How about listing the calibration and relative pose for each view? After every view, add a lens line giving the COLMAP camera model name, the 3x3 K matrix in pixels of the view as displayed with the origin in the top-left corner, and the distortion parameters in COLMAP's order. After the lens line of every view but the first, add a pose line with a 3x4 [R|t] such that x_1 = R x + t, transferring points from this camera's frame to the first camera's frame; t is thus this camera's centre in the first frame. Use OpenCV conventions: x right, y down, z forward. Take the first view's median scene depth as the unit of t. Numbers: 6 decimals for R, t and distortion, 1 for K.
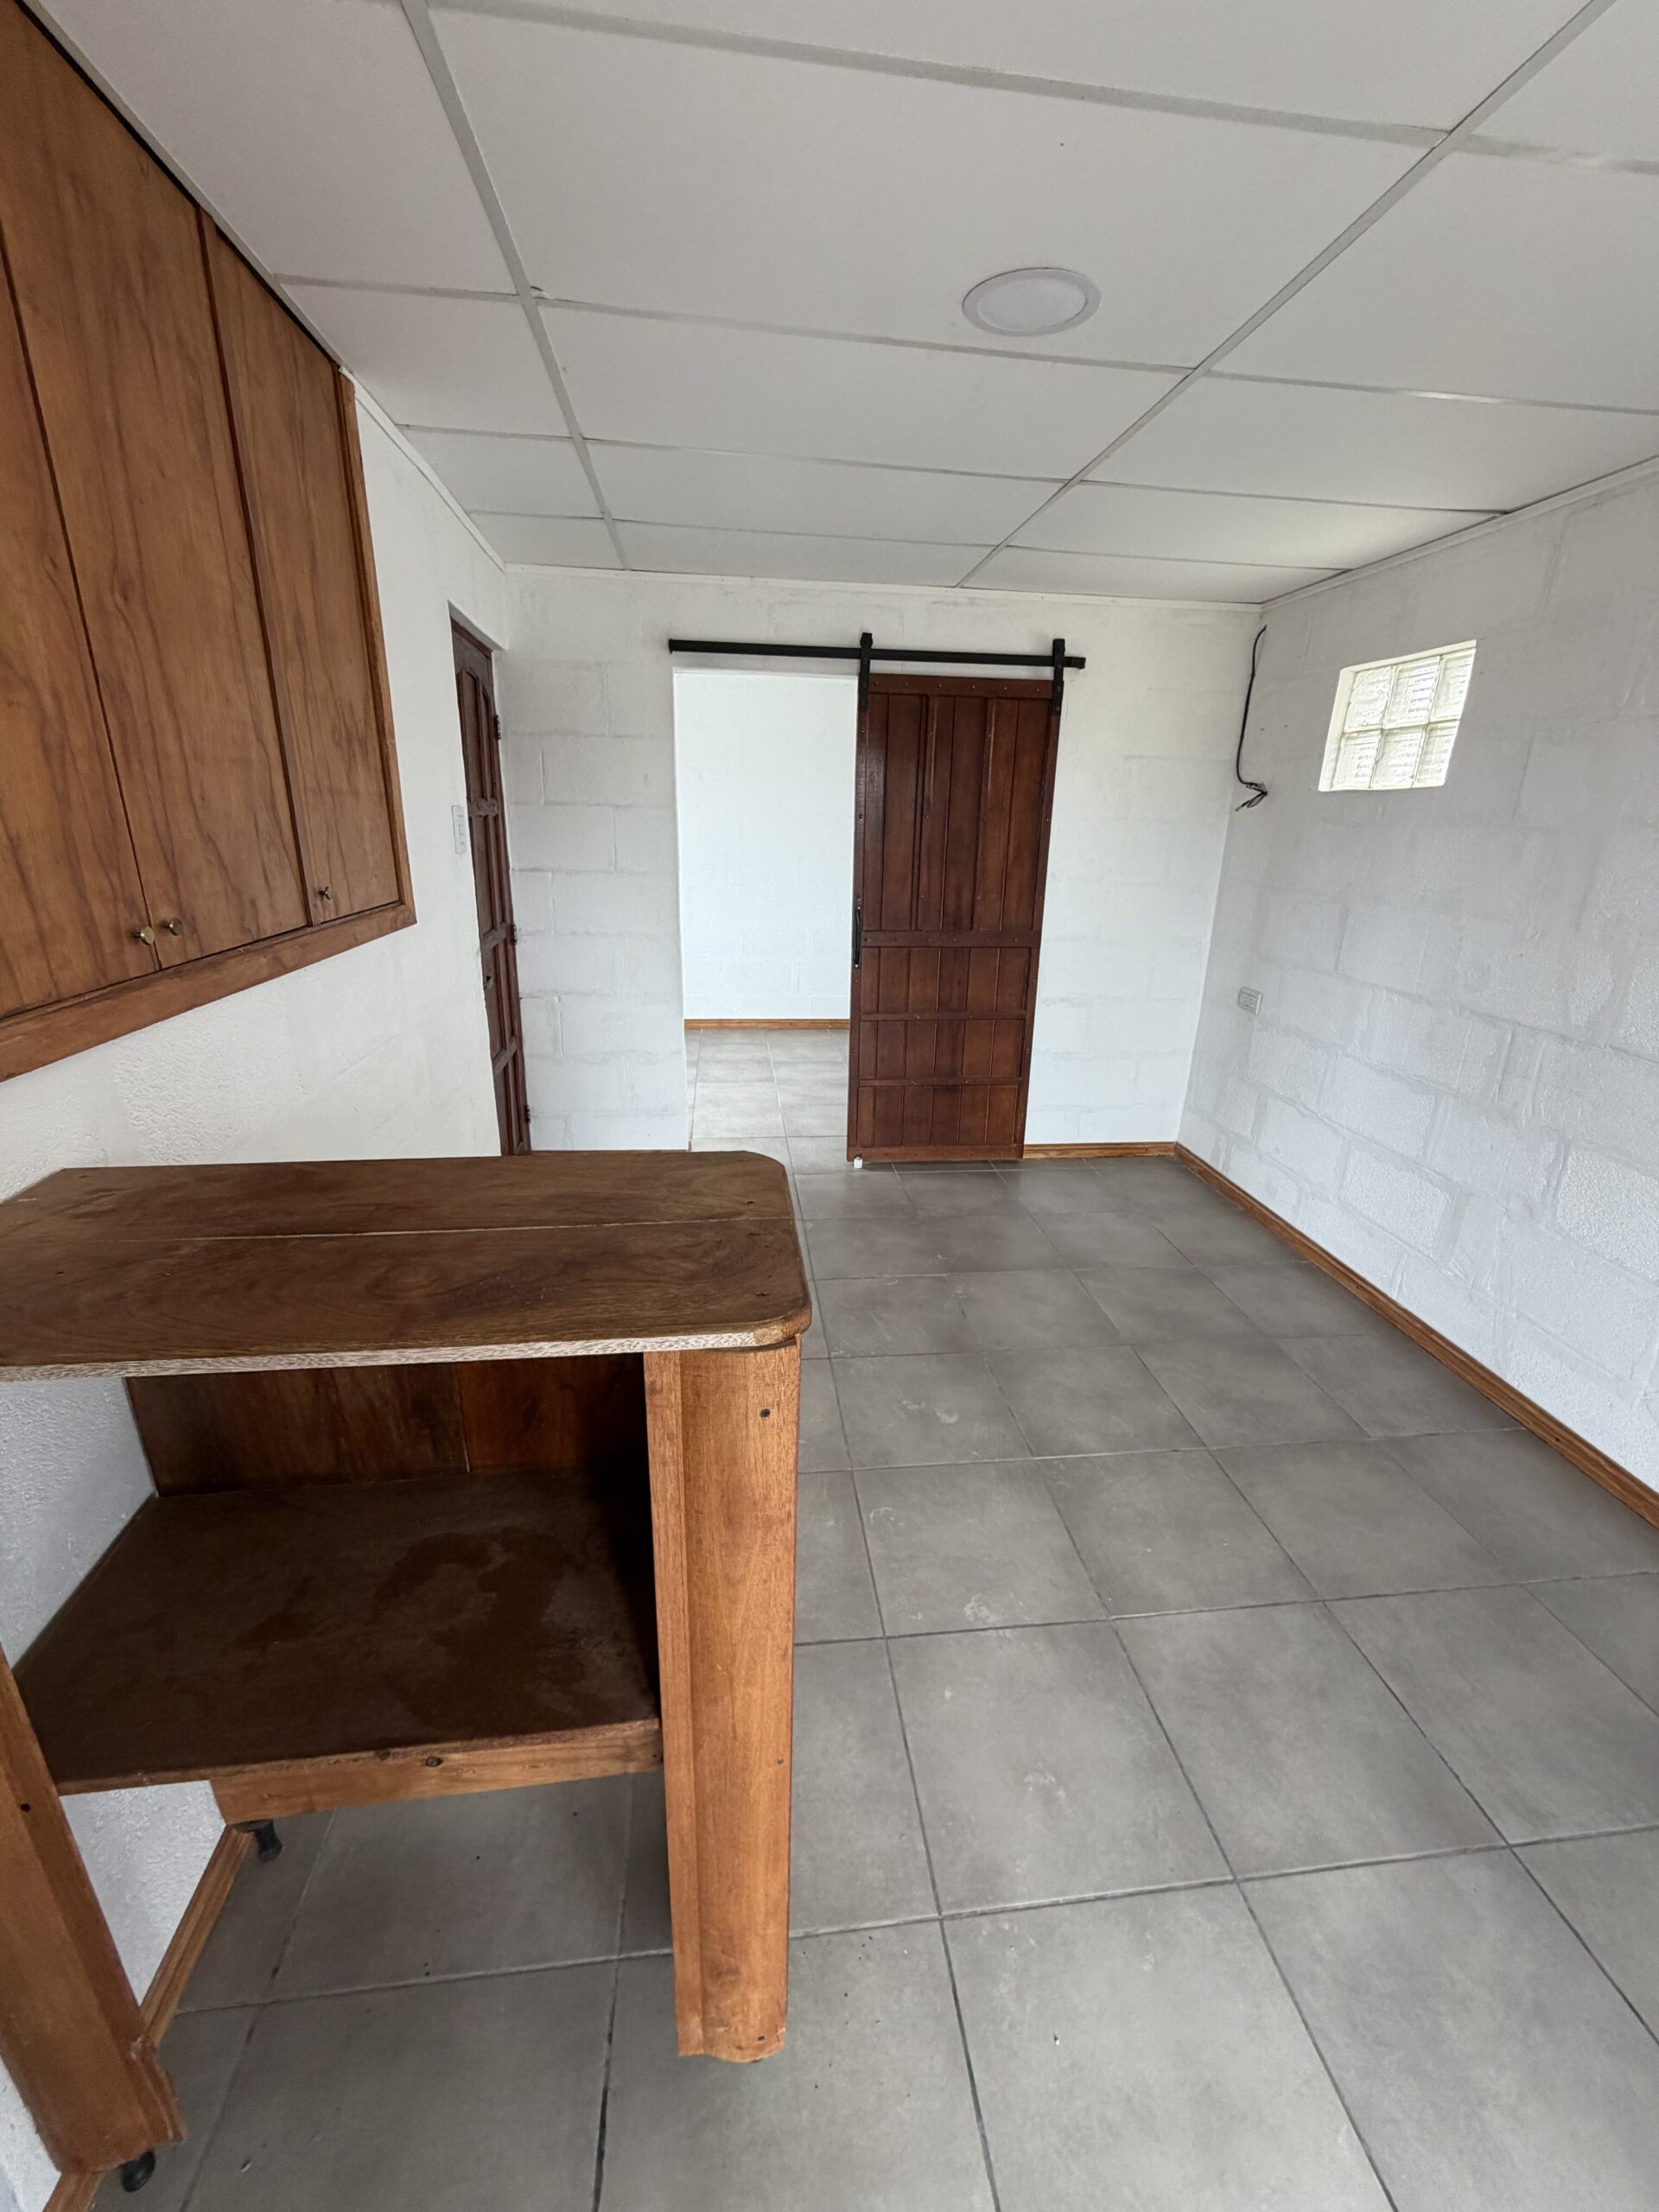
lens RADIAL K [[880.1, 0, 828.3], [0, 880.1, 1099.9], [0, 0, 1]] dist [-0.003380, 0.000412]
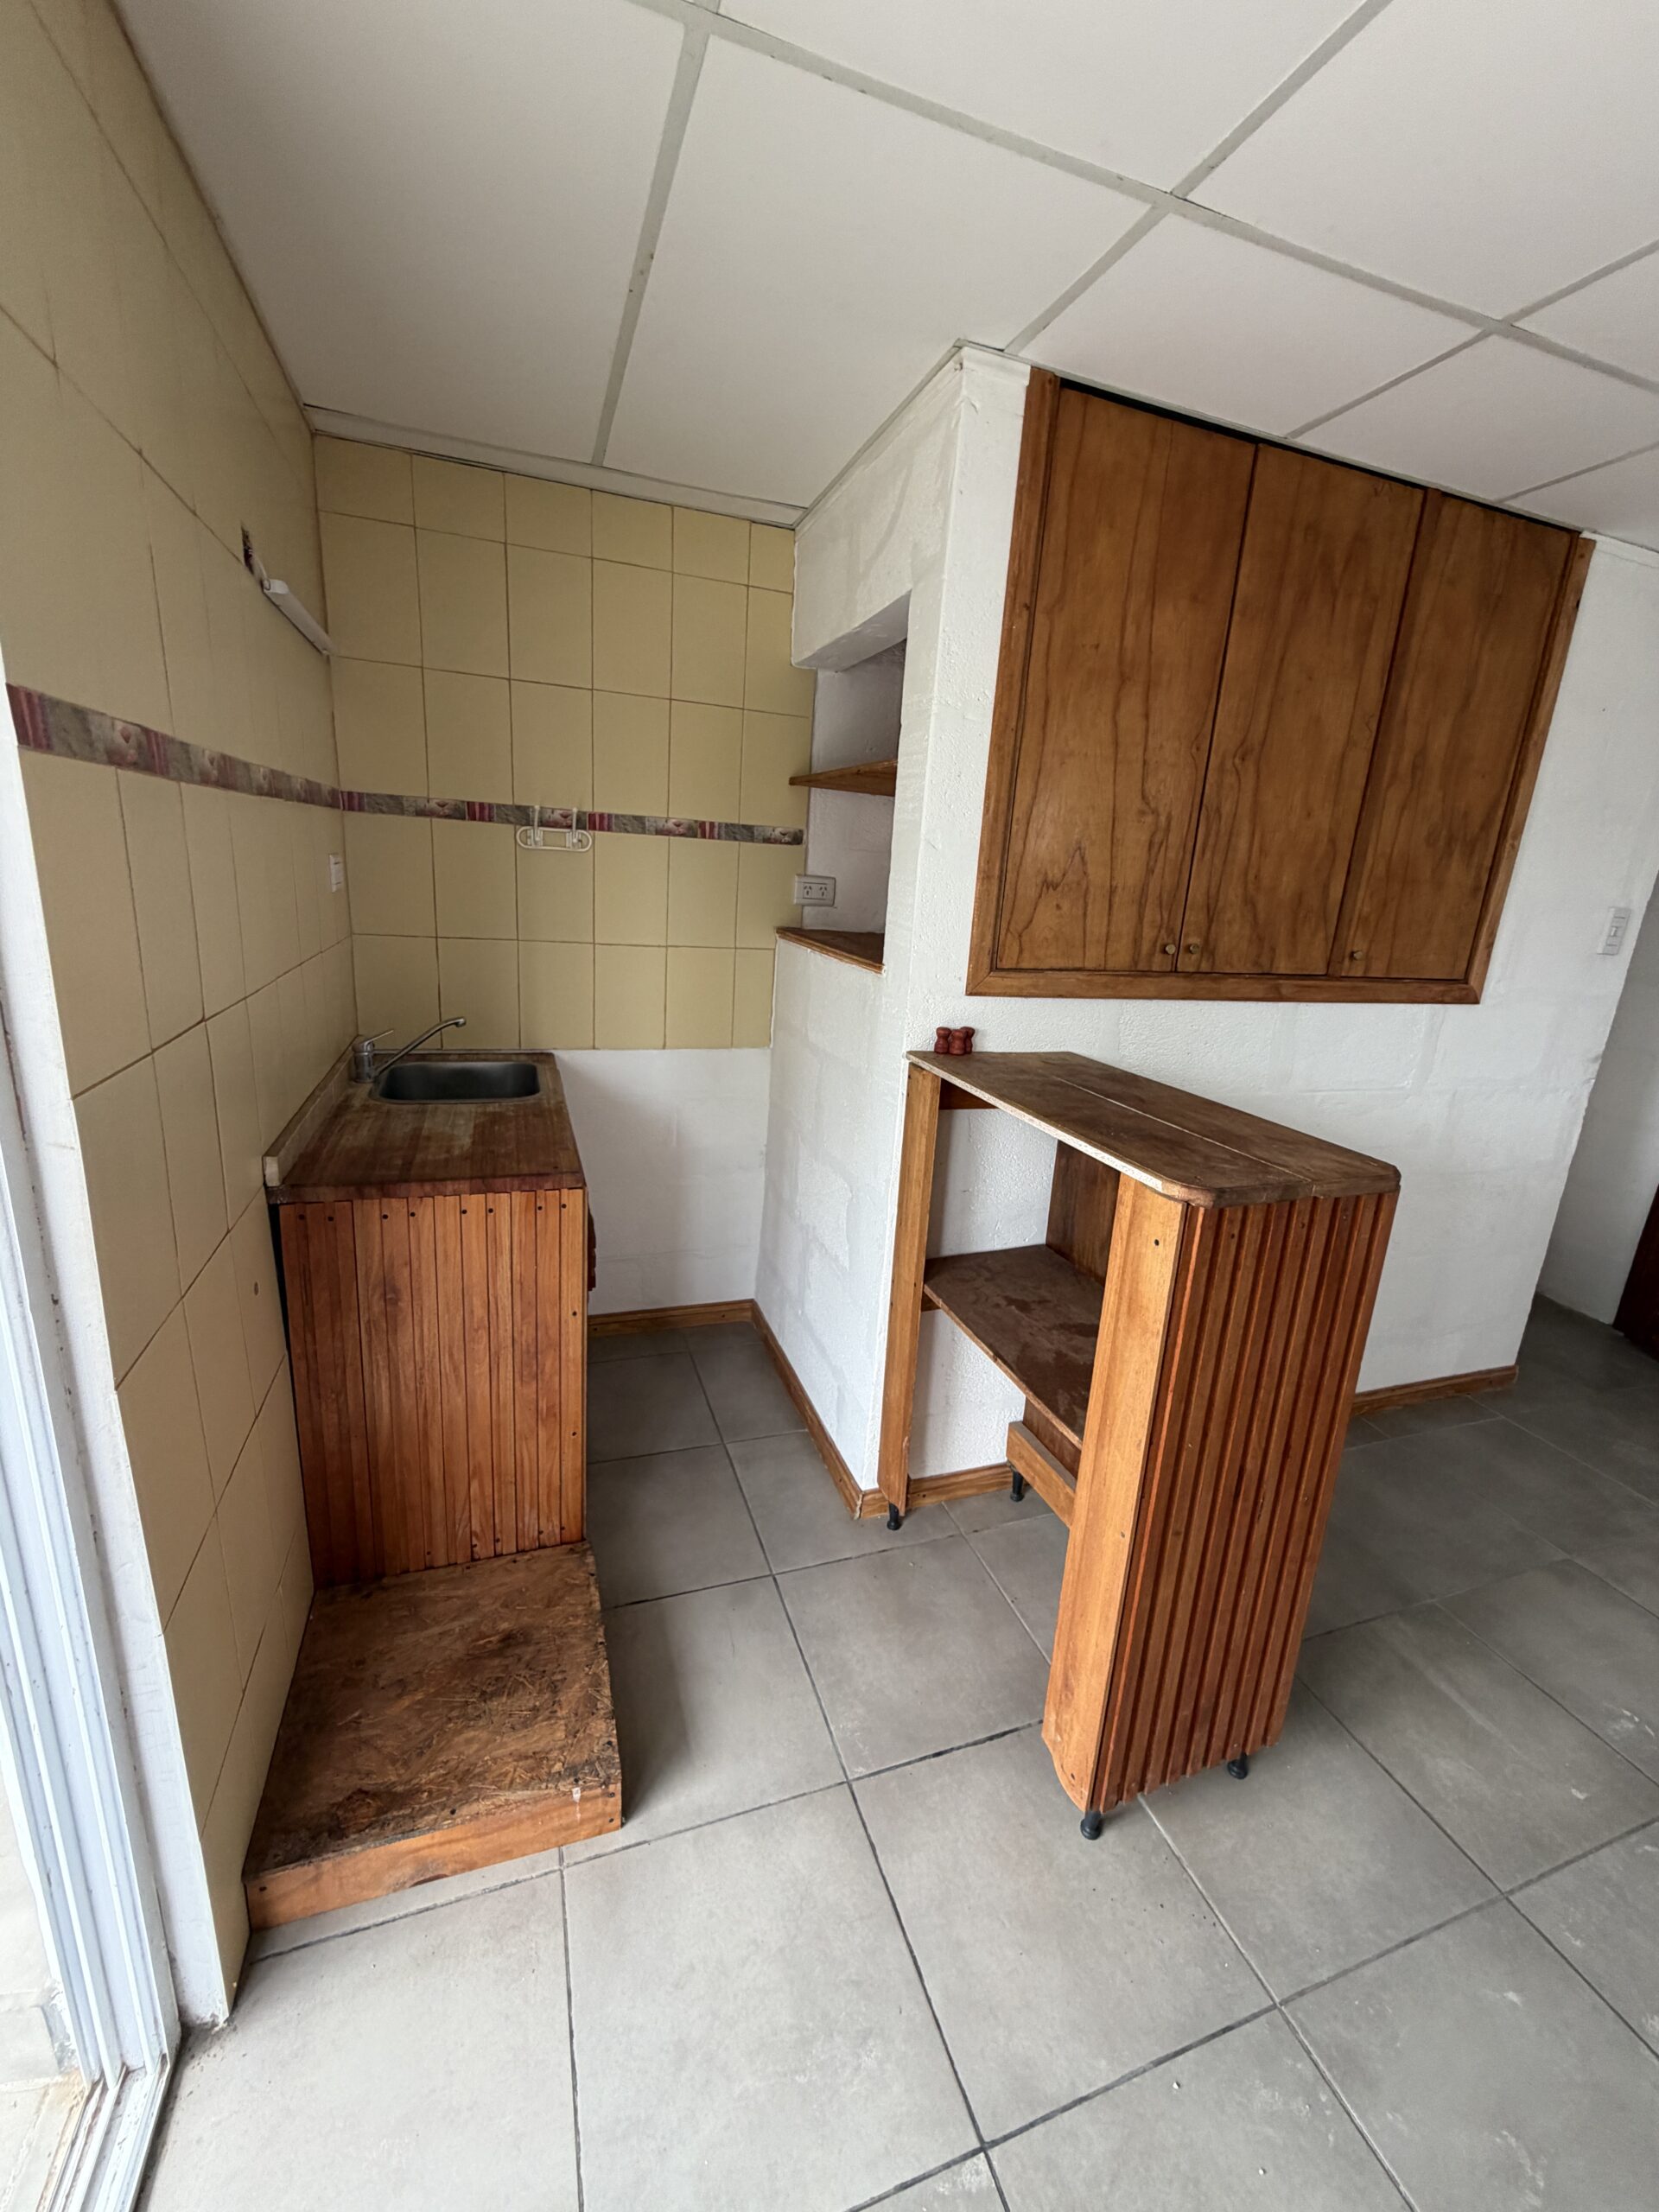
lens RADIAL K [[880.1, 0, 828.3], [0, 880.1, 1099.9], [0, 0, 1]] dist [-0.003380, 0.000412]
pose [[0.223120, 0.237074, -0.945523, 0.260108], [-0.358387, 0.921990, 0.146603, 0.024242], [0.906519, 0.306153, 0.290678, -0.006690]]
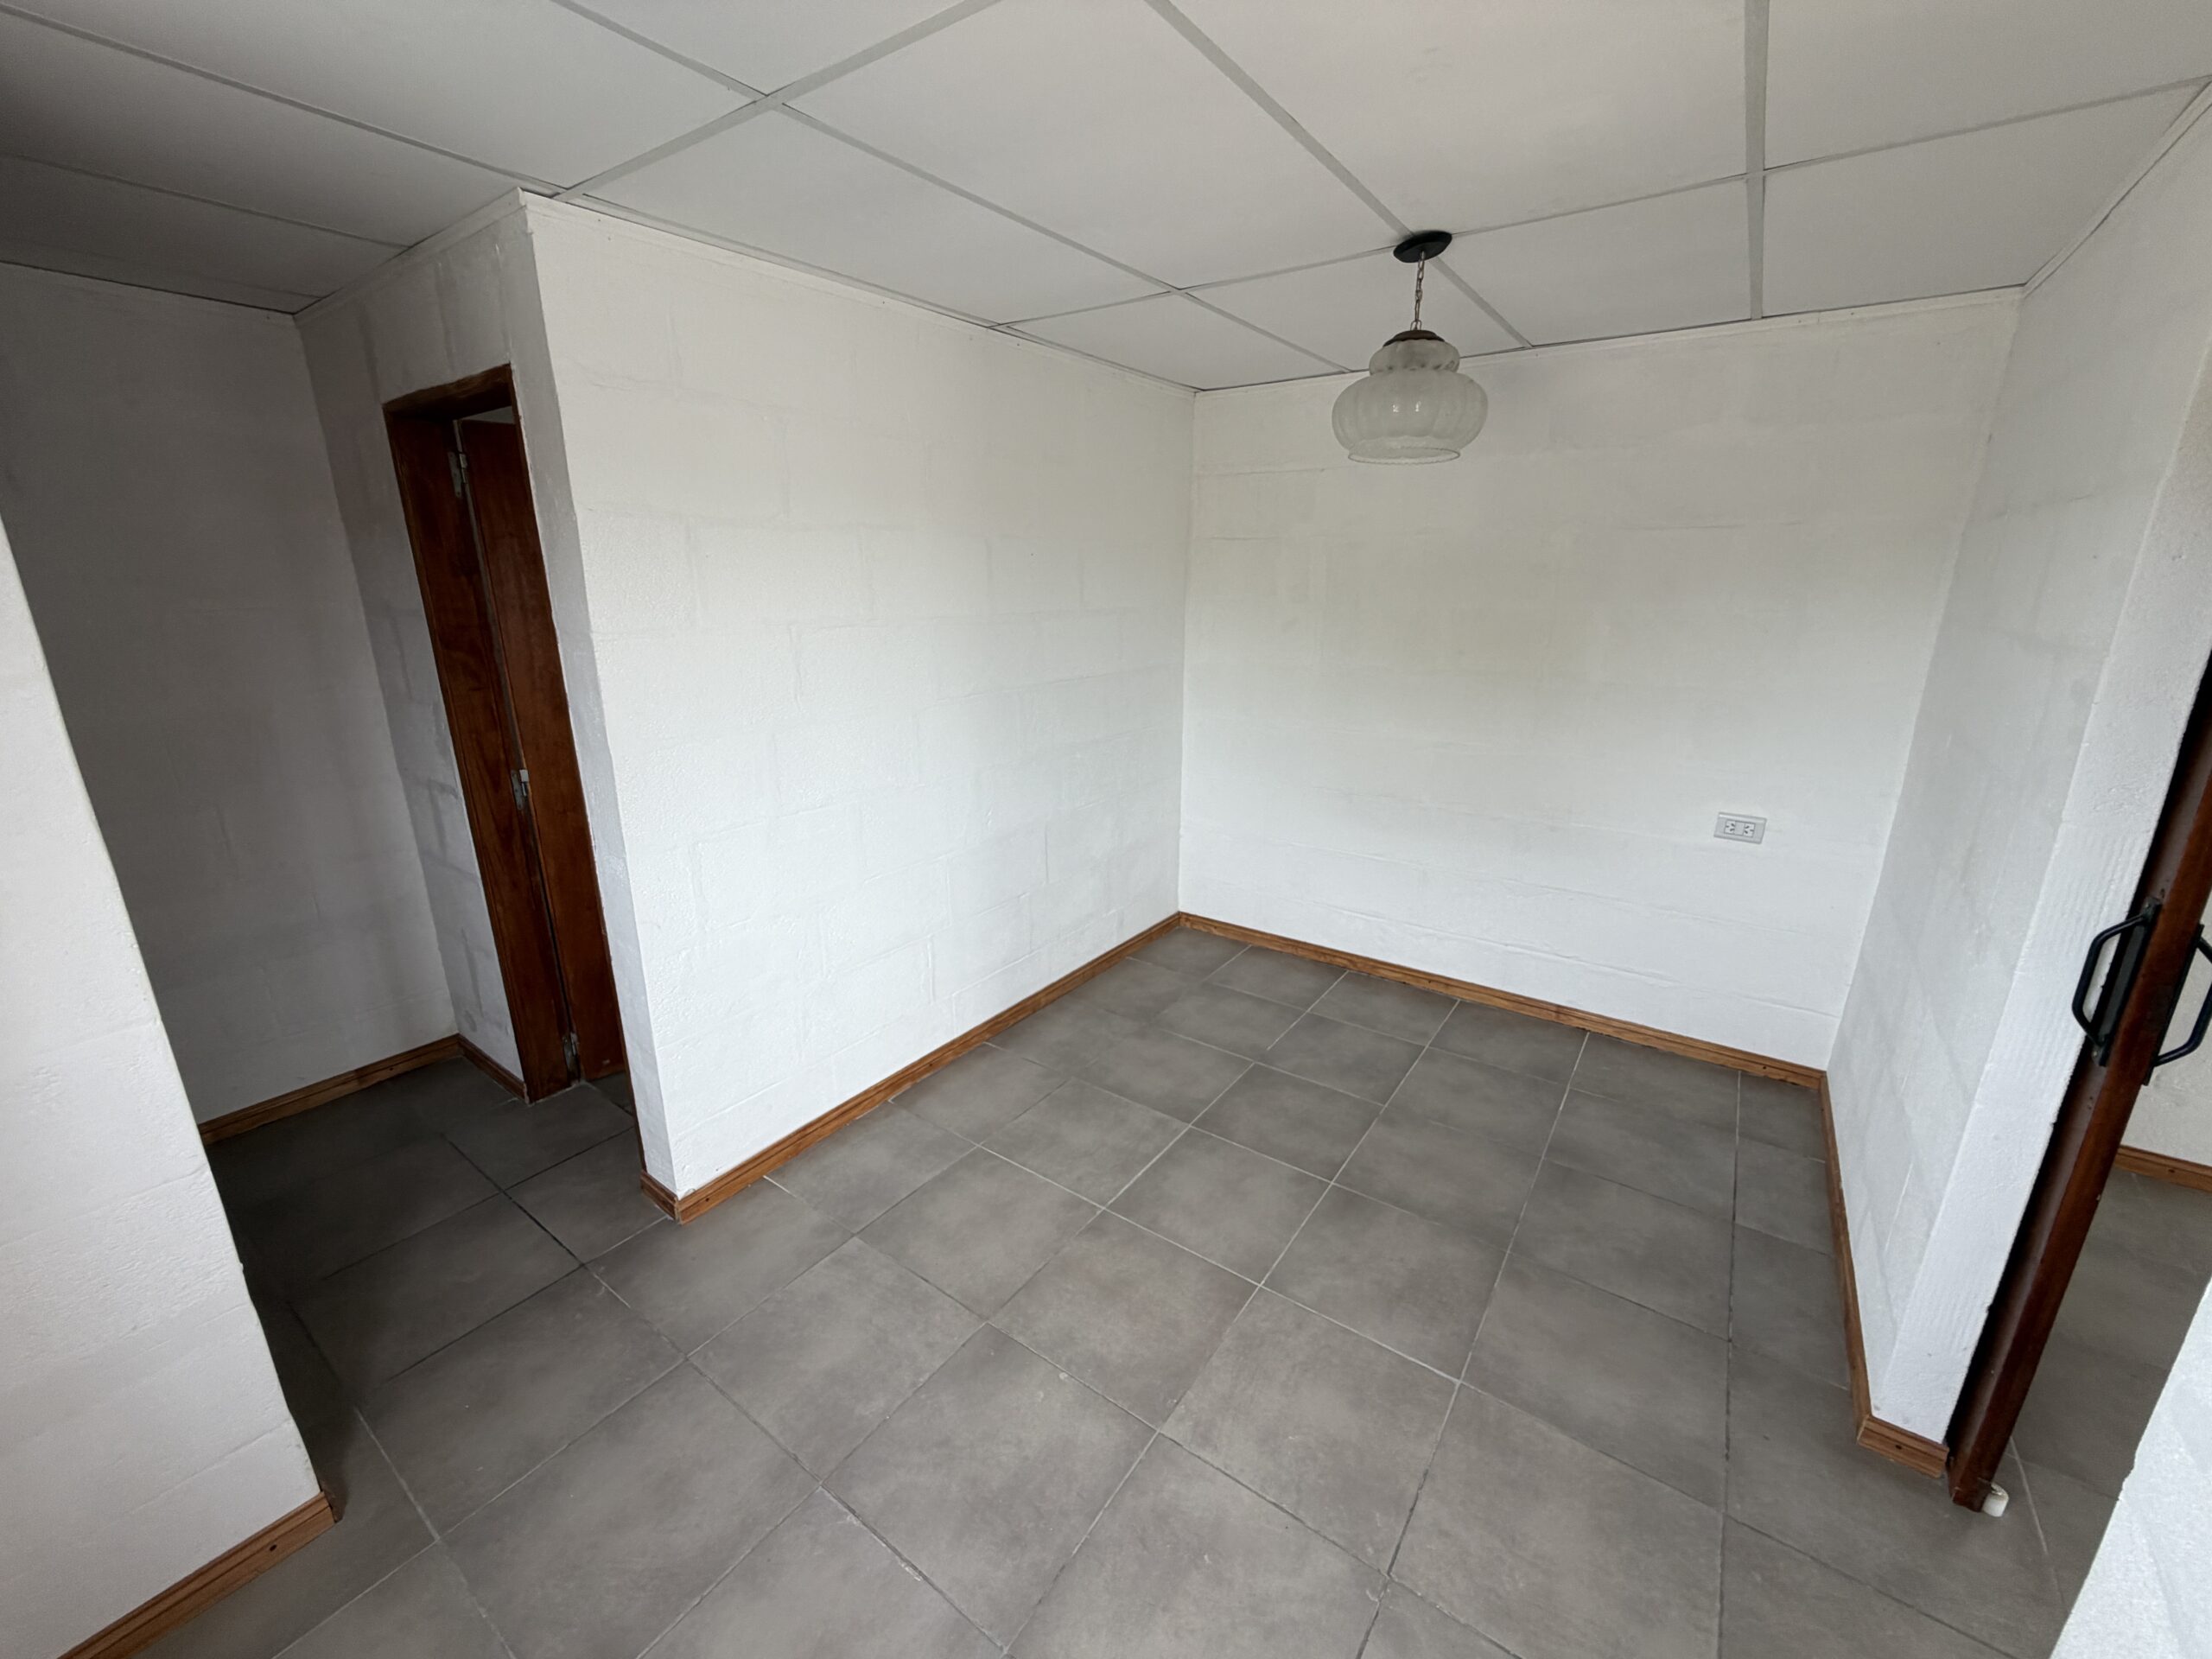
lens RADIAL K [[880.1, 0, 1102.5], [0, 880.1, 827.6], [0, 0, 1]] dist [-0.003380, 0.000412]
pose [[0.673031, -0.224228, 0.704805, -0.541781], [0.245644, 0.966611, 0.072950, -0.424540], [-0.697630, 0.124033, 0.705640, 1.139450]]
